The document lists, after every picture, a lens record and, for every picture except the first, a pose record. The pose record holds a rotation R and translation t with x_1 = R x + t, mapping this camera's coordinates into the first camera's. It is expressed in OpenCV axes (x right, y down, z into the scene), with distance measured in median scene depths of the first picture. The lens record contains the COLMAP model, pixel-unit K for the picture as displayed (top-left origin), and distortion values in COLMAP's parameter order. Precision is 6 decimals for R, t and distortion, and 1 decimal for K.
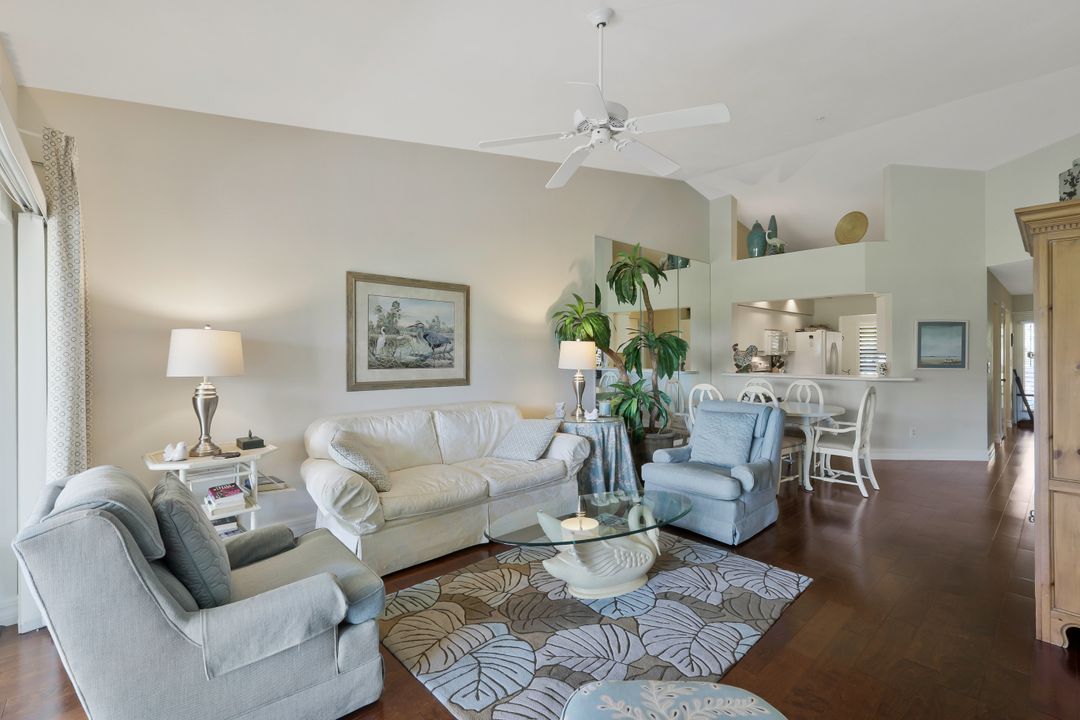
lens RADIAL K [[474.8, 0, 543.0], [0, 474.8, 356.2], [0, 0, 1]] dist [0.001090, -0.000361]
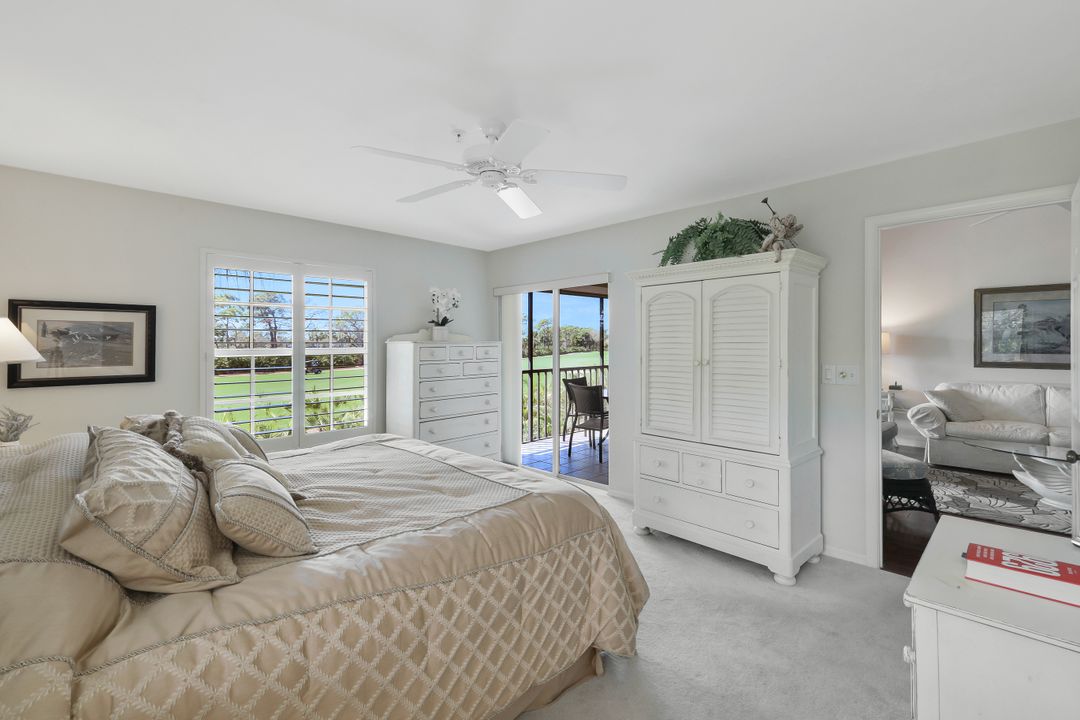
lens RADIAL K [[474.8, 0, 522.2], [0, 474.8, 334.9], [0, 0, 1]] dist [0.001090, -0.000361]
pose [[0.015297, -0.003246, -0.999878, 0.711251], [0.004174, 0.999986, -0.003183, -0.019760], [0.999874, -0.004125, 0.015310, -0.317826]]
